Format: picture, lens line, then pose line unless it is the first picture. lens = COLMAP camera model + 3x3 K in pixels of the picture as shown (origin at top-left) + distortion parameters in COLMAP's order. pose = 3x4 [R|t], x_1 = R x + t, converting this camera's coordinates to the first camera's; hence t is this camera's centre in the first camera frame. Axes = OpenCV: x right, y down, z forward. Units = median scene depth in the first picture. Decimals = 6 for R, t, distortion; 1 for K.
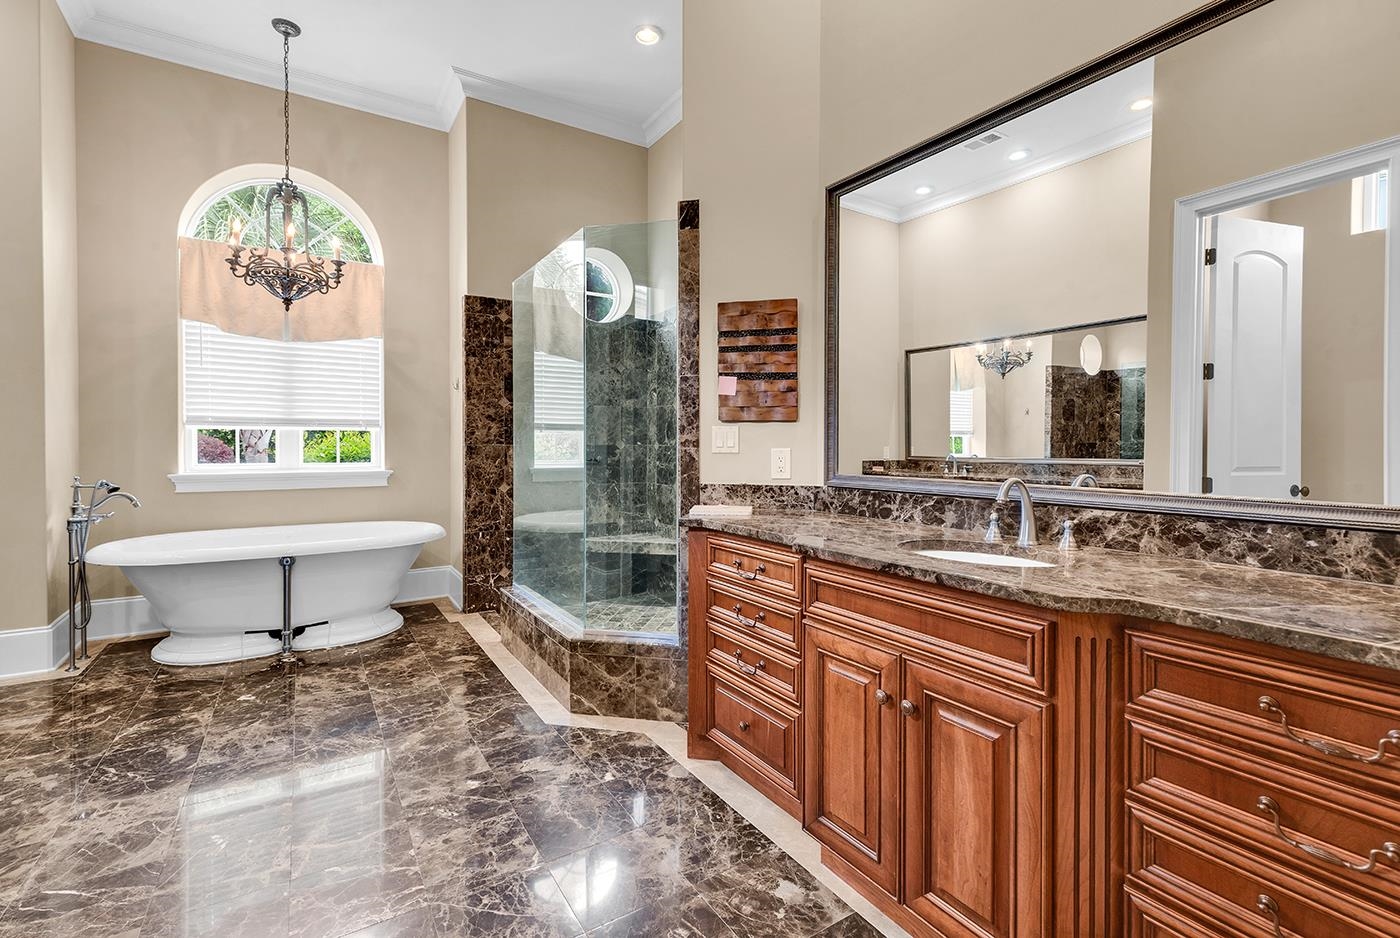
lens RADIAL K [[643.2, 0, 702.4], [0, 643.2, 462.9], [0, 0, 1]] dist [0.004848, -0.000144]
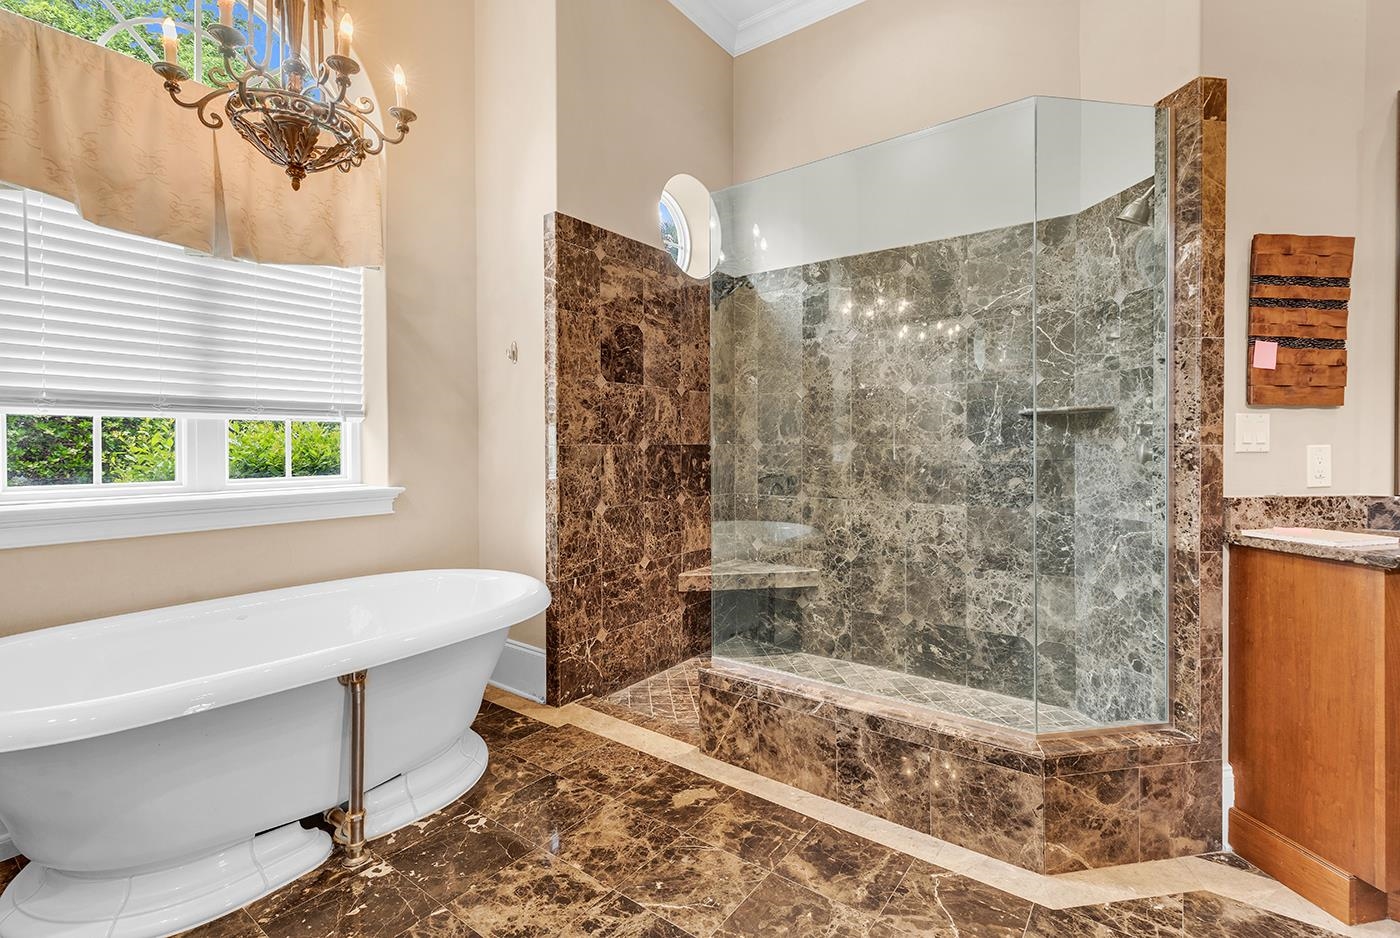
lens RADIAL K [[643.2, 0, 699.0], [0, 643.2, 460.3], [0, 0, 1]] dist [0.004848, -0.000144]
pose [[0.929205, -0.014406, 0.369284, -0.575076], [0.016261, 0.999866, -0.001909, -0.011022], [-0.369207, 0.007779, 0.929315, 0.424688]]
